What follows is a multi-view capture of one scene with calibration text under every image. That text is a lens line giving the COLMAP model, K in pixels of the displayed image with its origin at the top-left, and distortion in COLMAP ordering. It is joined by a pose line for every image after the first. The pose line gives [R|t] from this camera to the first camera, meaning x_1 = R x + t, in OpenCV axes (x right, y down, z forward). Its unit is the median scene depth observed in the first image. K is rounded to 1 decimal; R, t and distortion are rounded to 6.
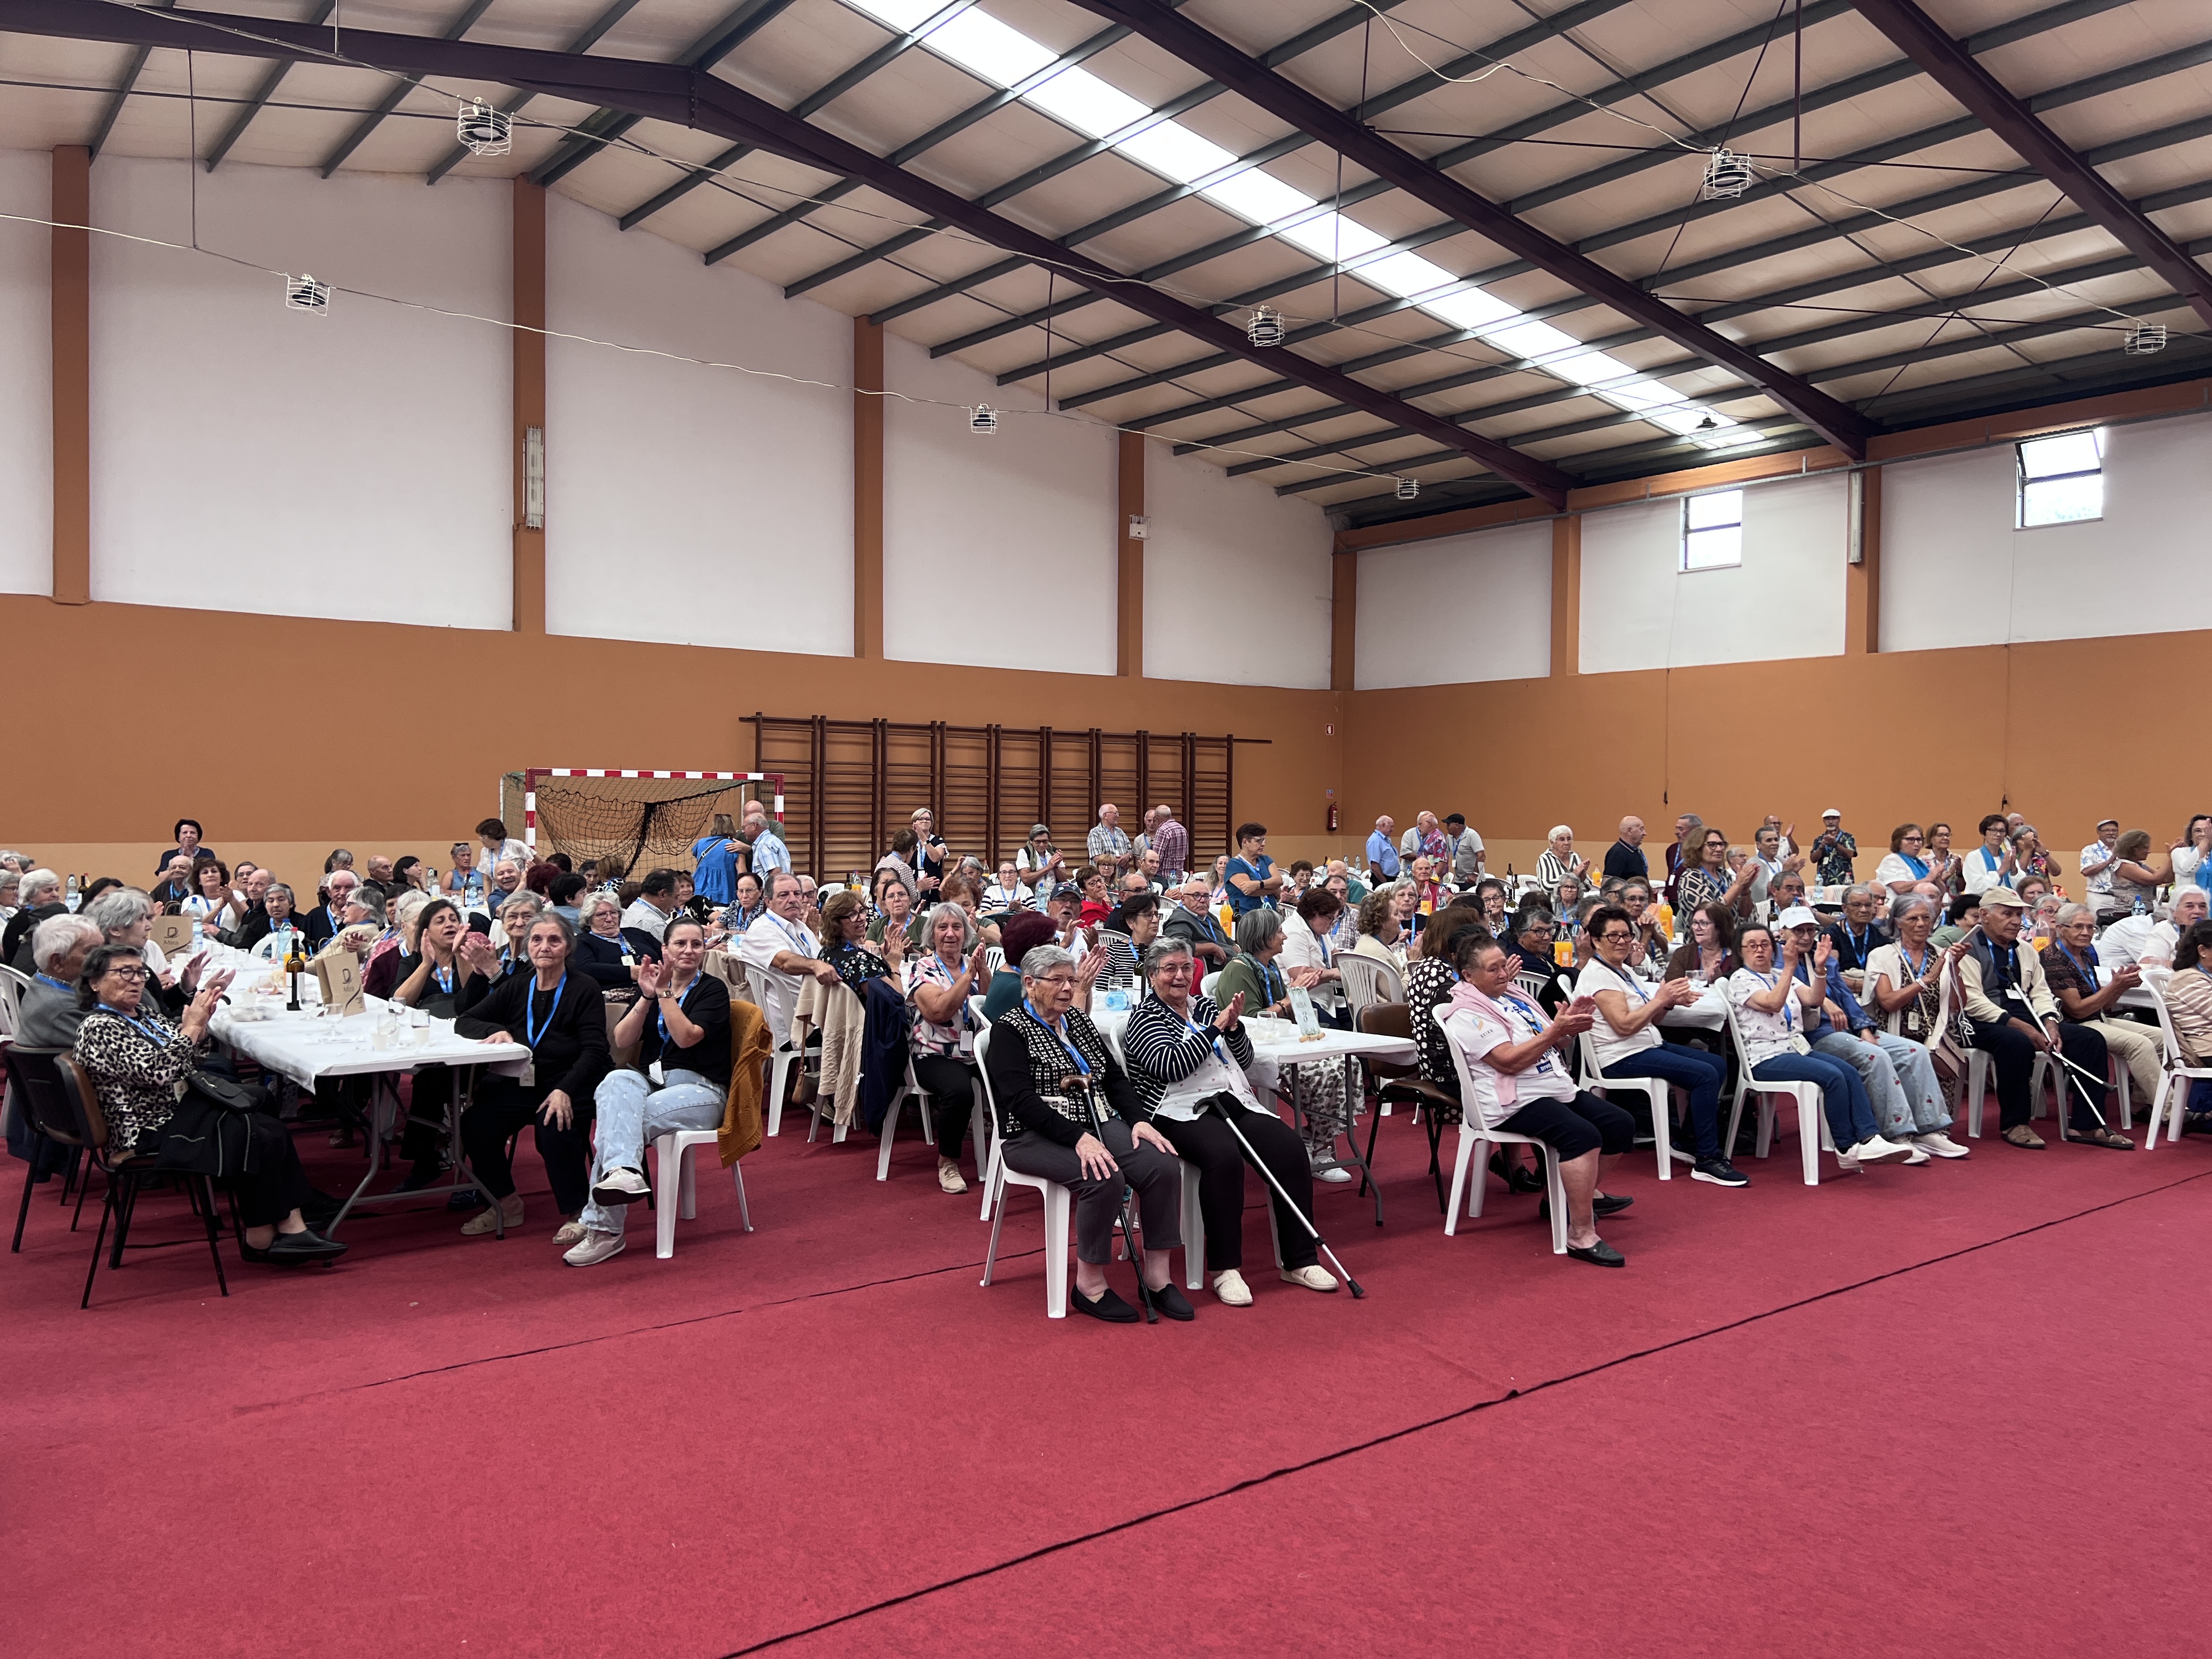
lens RADIAL K [[1669.5, 0, 1093.4], [0, 1669.5, 844.7], [0, 0, 1]] dist [0.051151, -0.038878]
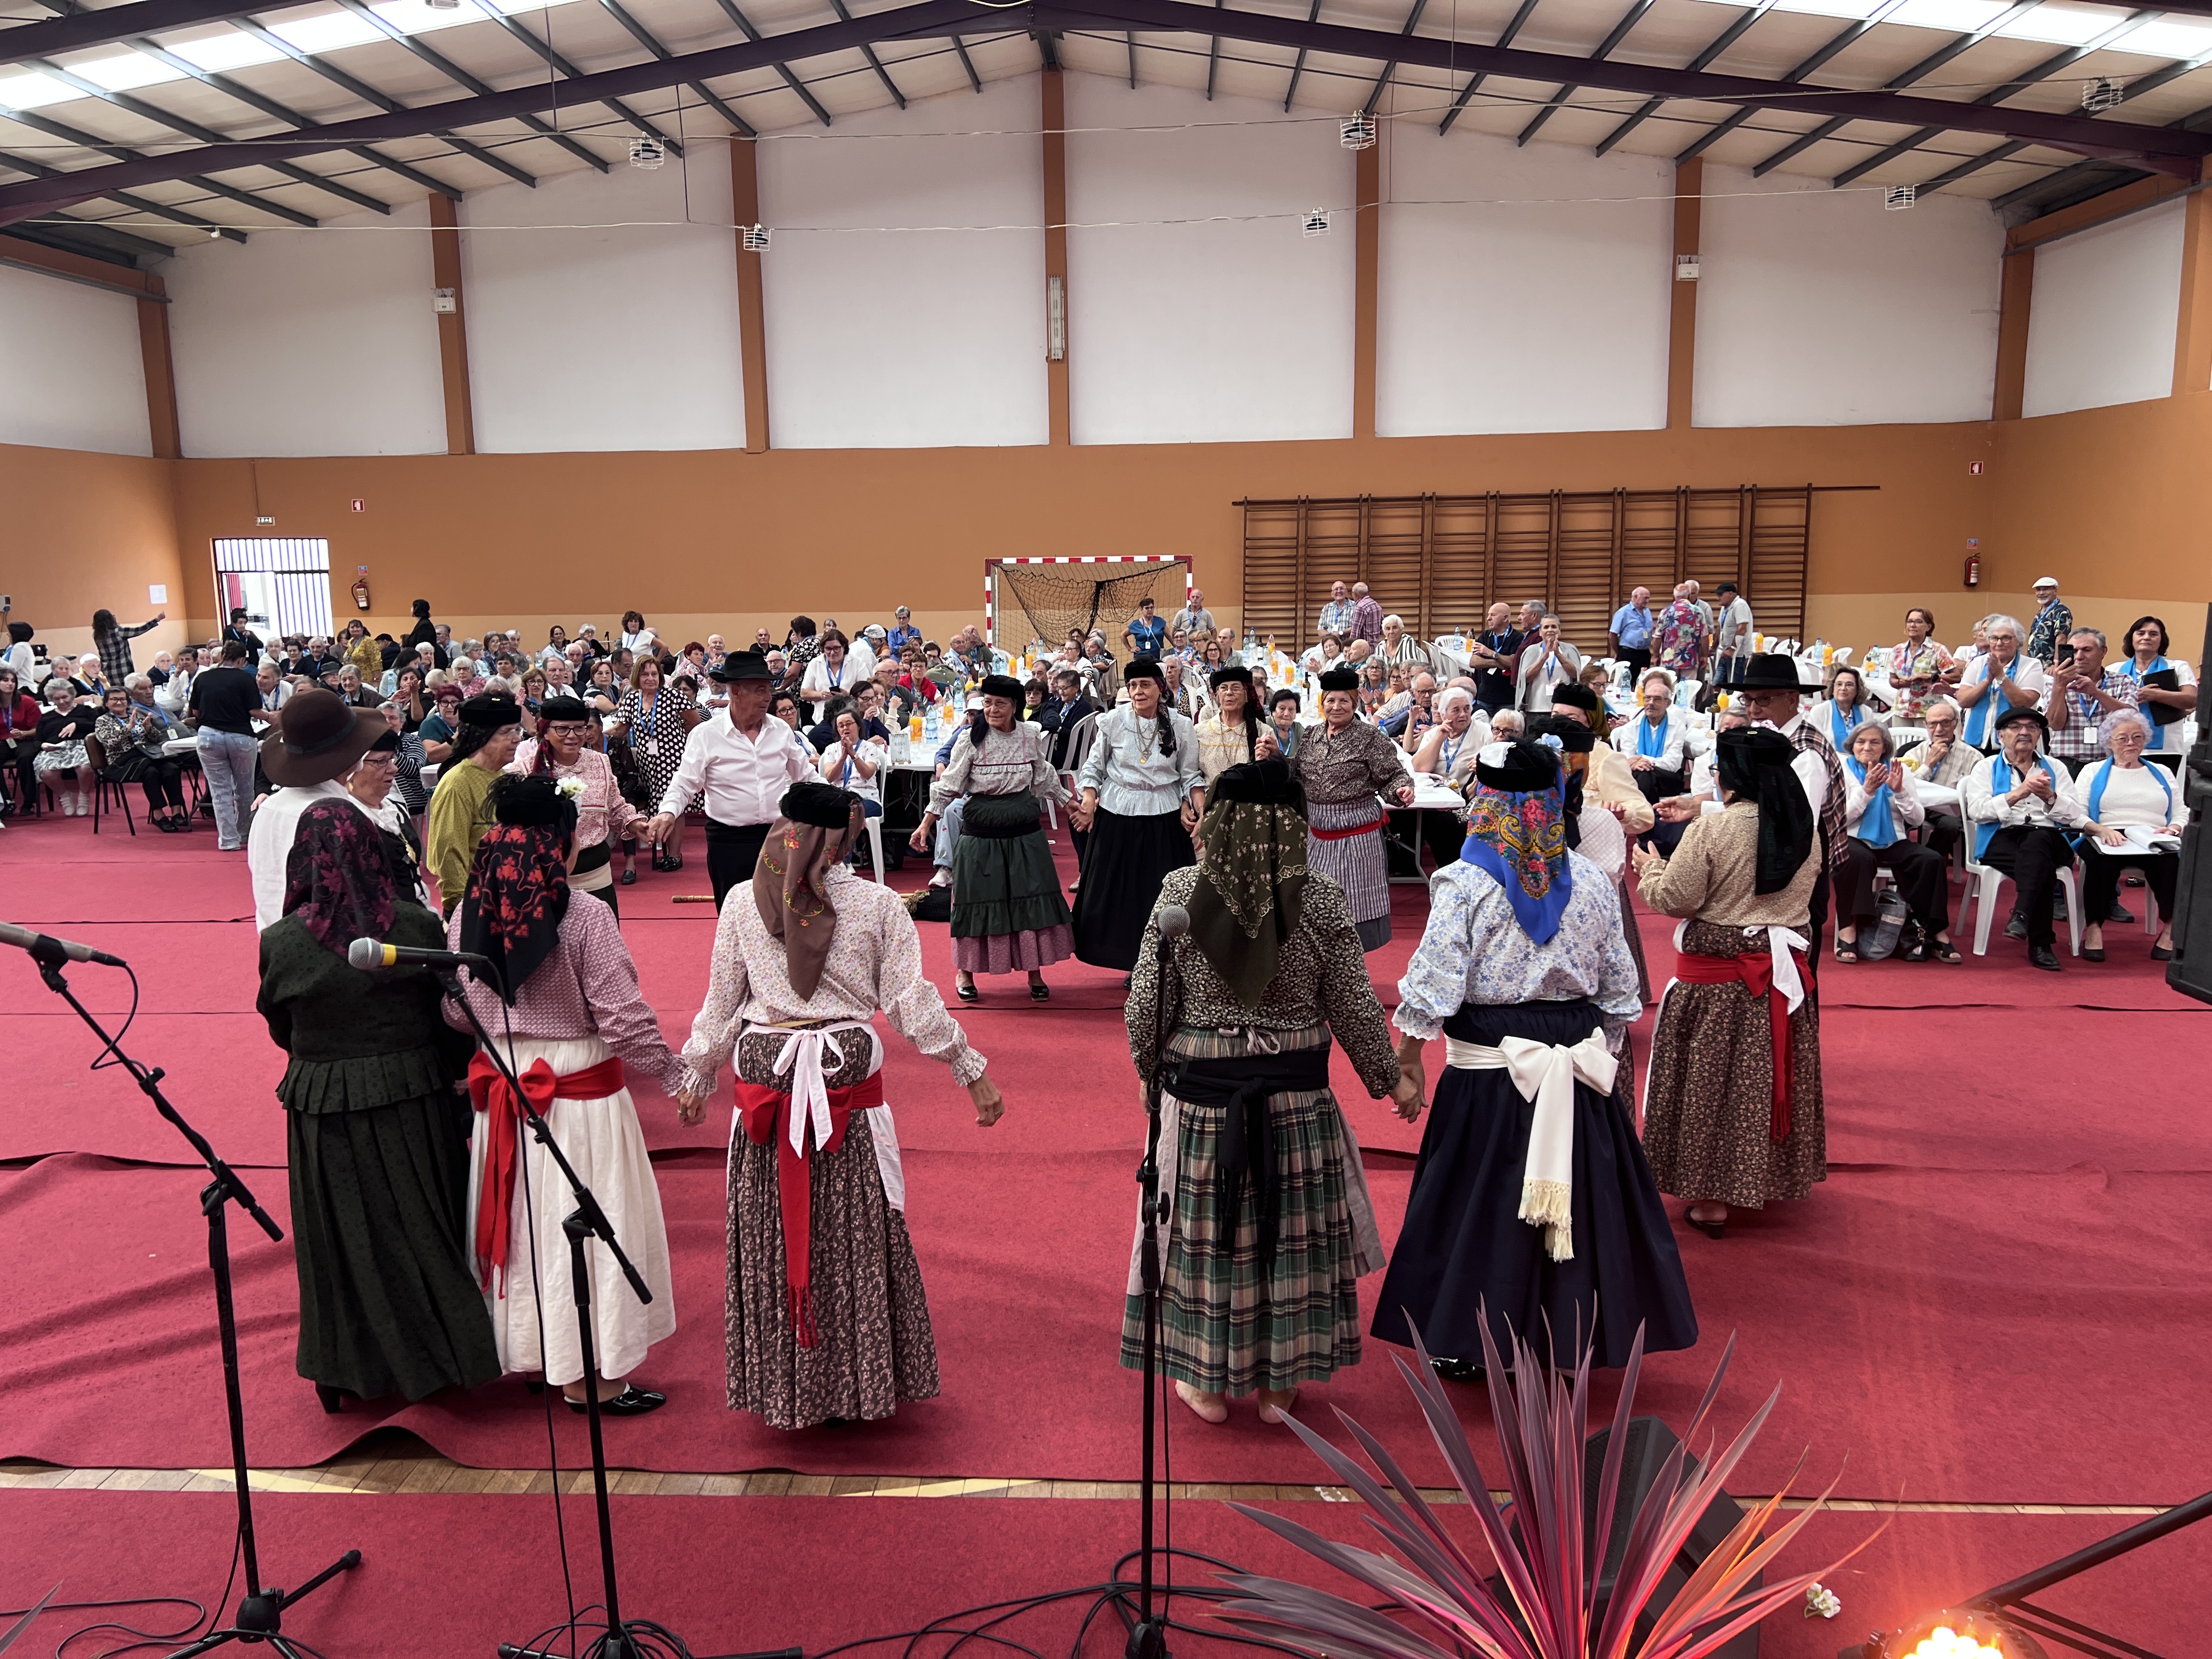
lens RADIAL K [[1669.5, 0, 1078.4], [0, 1669.5, 827.3], [0, 0, 1]] dist [0.051151, -0.038878]
pose [[0.762095, 0.088281, -0.641418, 0.453544], [0.009600, 0.989011, 0.147529, -0.022677], [0.647394, -0.118589, 0.752873, 0.016874]]
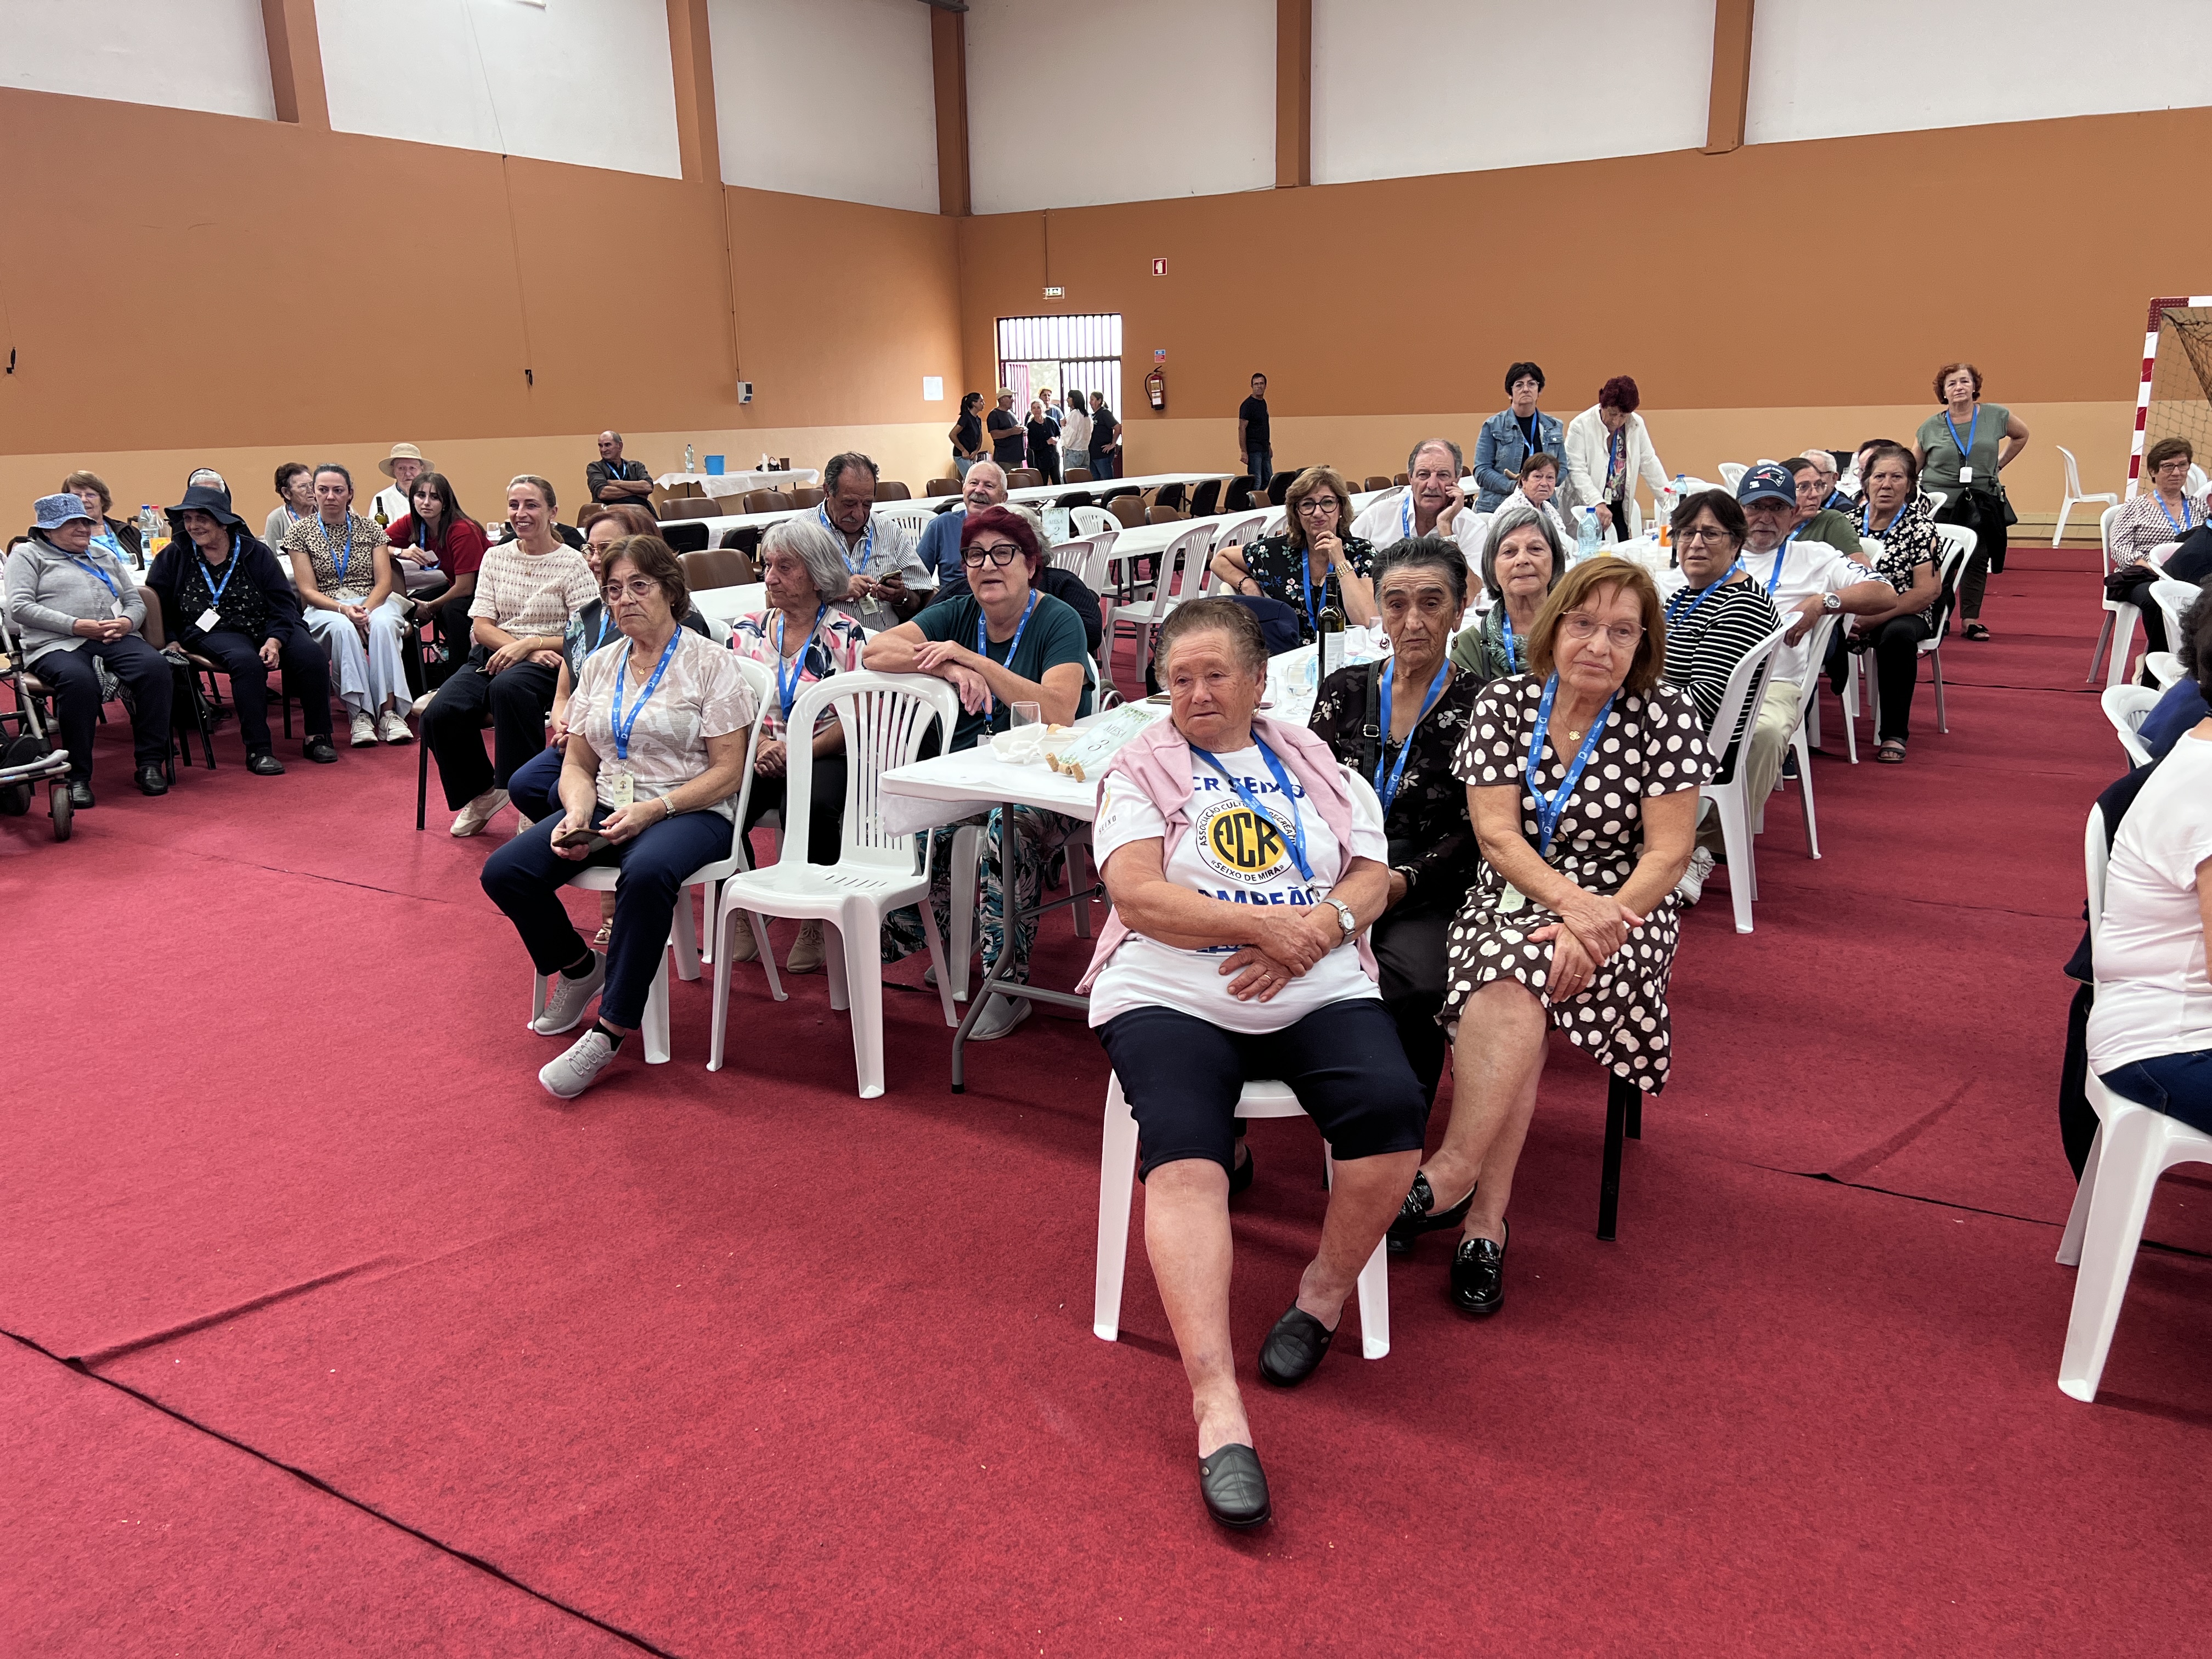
lens RADIAL K [[1669.5, 0, 1098.6], [0, 1669.5, 833.6], [0, 0, 1]] dist [0.051151, -0.038878]
pose [[0.365359, 0.220538, -0.904365, 0.164187], [0.004449, 0.971105, 0.238611, 0.001971], [0.930856, -0.091202, 0.353821, 0.224585]]
